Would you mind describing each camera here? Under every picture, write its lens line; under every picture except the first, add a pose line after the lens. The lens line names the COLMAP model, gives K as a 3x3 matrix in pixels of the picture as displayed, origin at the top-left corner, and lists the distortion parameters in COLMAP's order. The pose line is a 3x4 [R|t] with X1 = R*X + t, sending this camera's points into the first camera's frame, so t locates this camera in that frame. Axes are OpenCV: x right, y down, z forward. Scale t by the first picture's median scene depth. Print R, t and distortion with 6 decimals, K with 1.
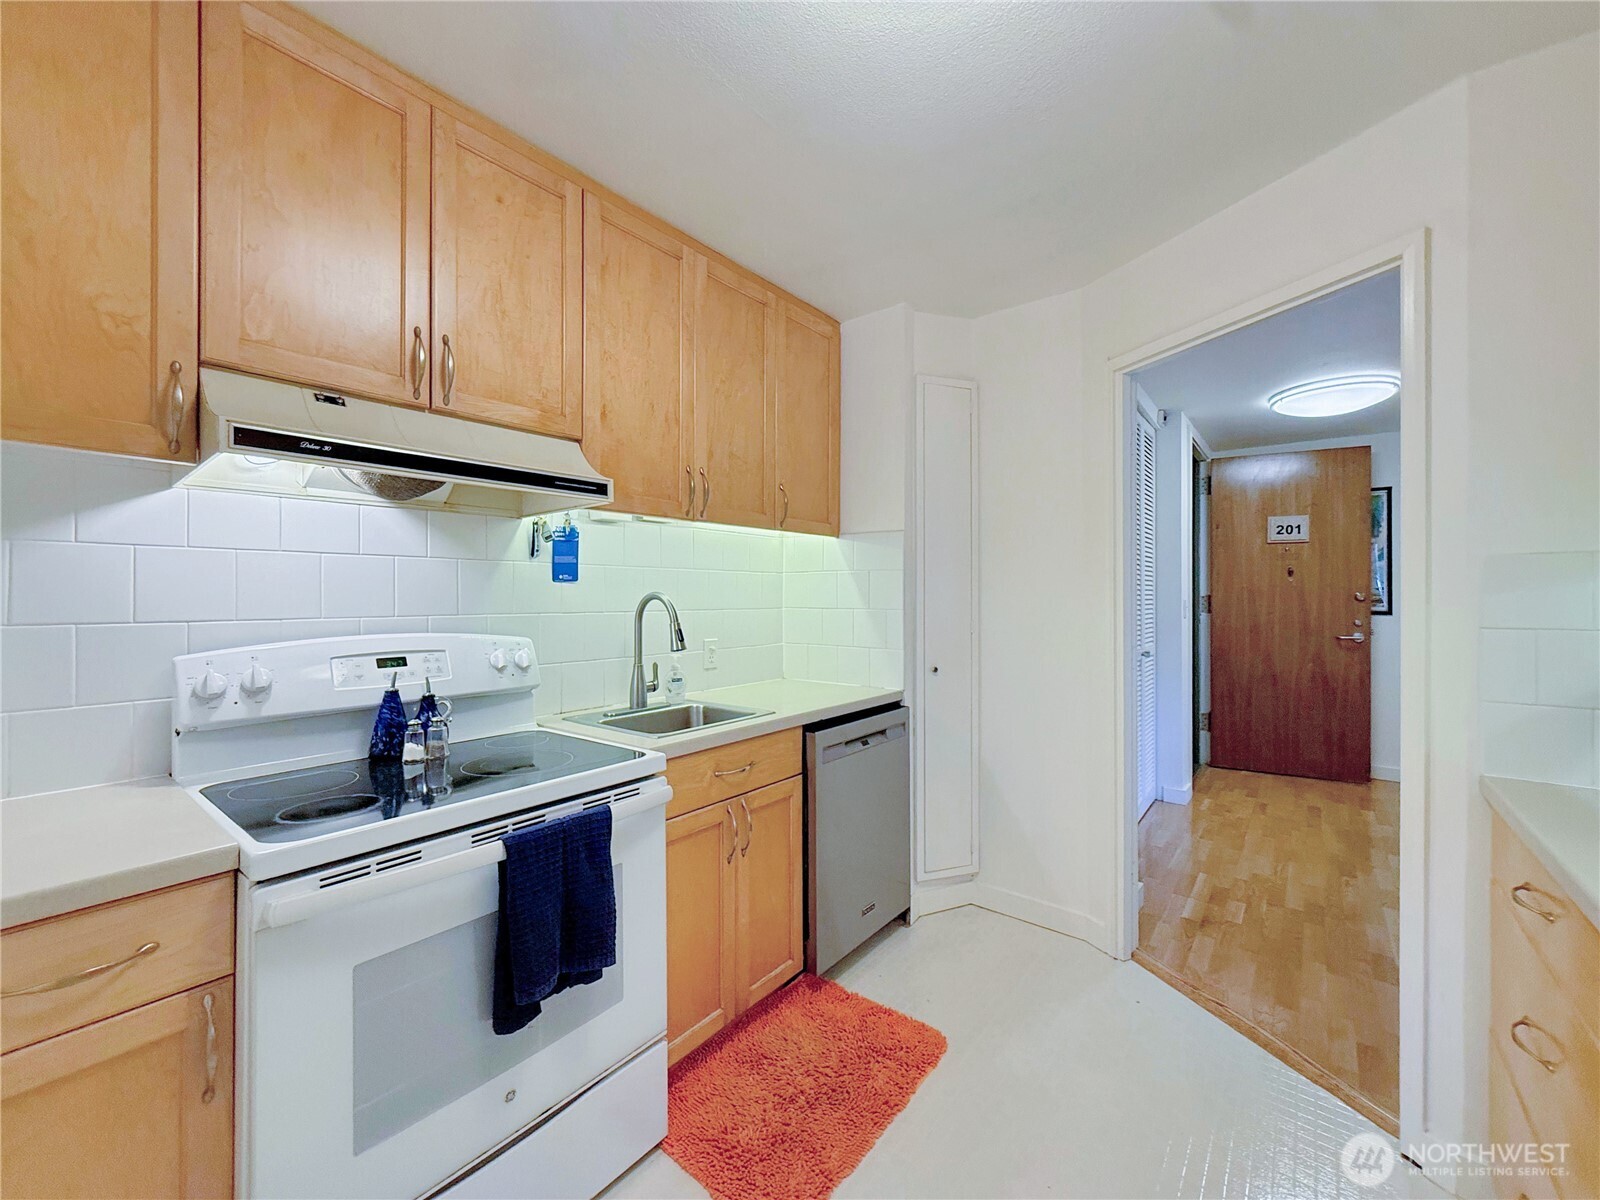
lens RADIAL K [[651.0, 0, 793.8], [0, 651.0, 597.0], [0, 0, 1]] dist [-0.001156, -0.000268]
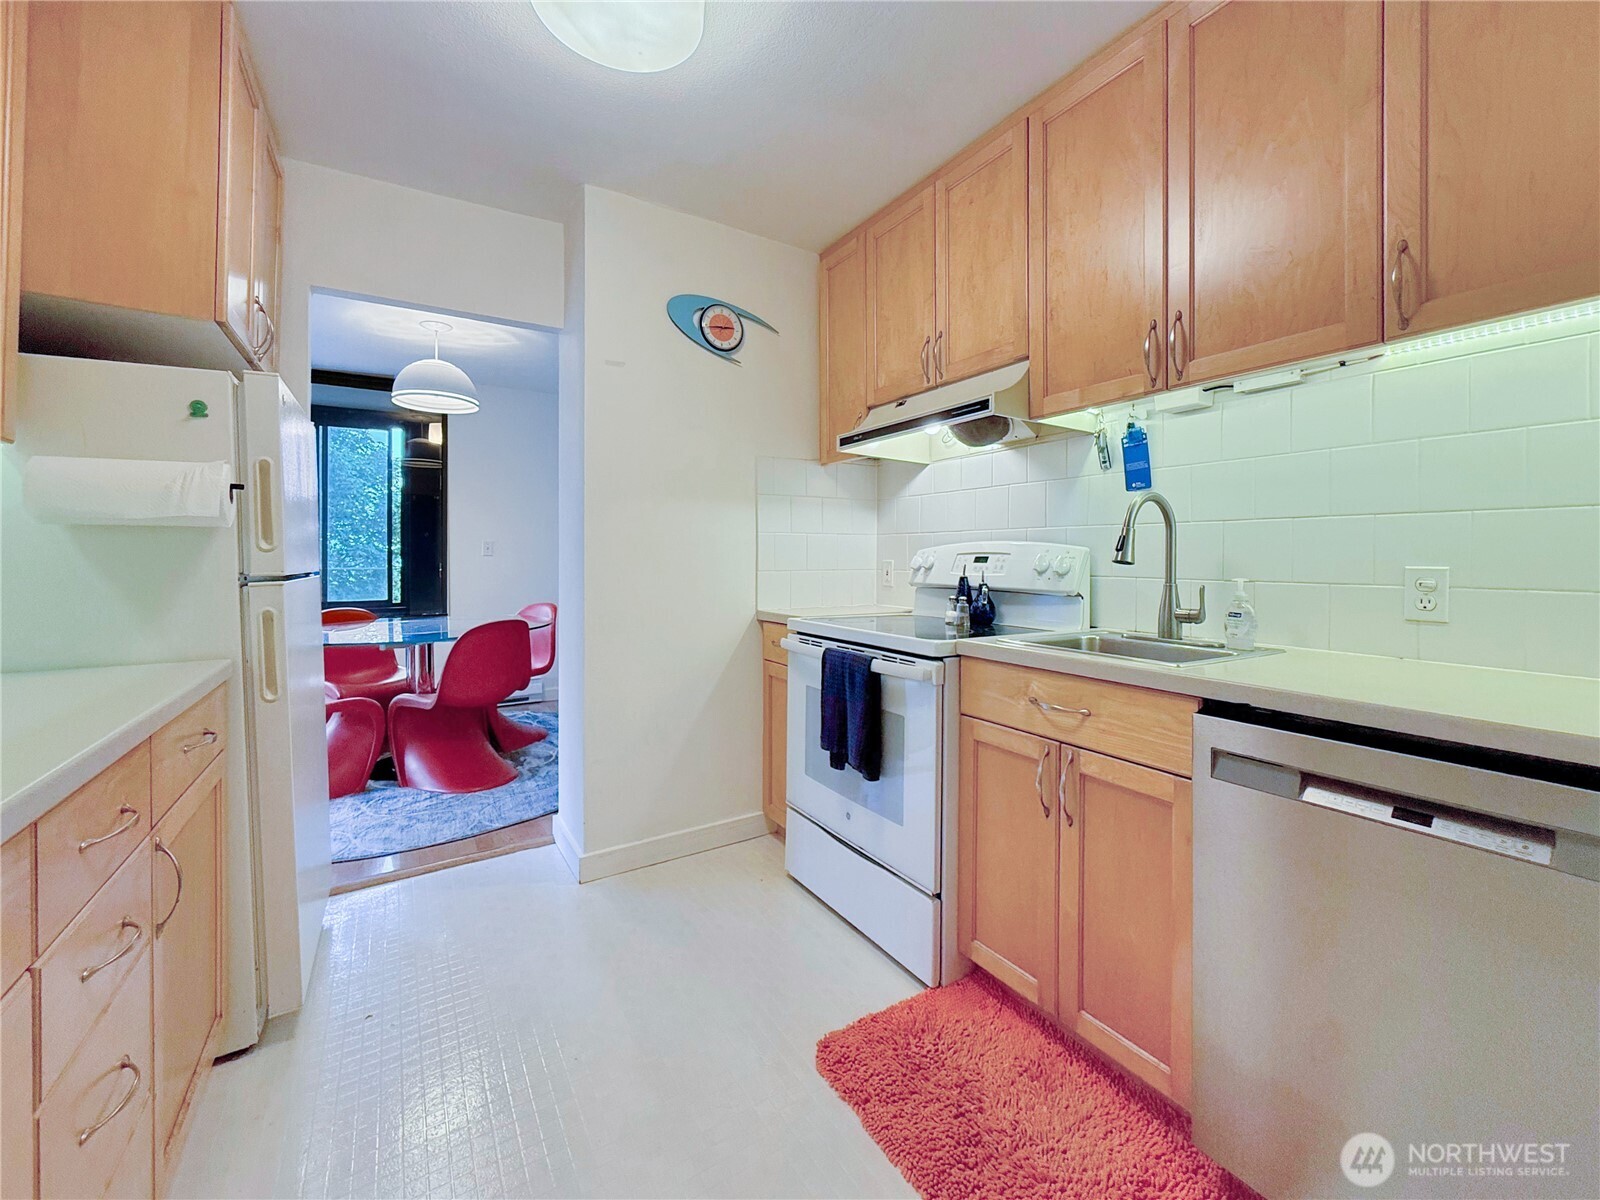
lens RADIAL K [[651.0, 0, 810.5], [0, 651.0, 559.3], [0, 0, 1]] dist [-0.001156, -0.000268]
pose [[-0.323727, 0.005929, -0.946132, 0.792108], [-0.004434, 0.999960, 0.007783, 0.082274], [0.946140, 0.006715, -0.323688, 1.009116]]
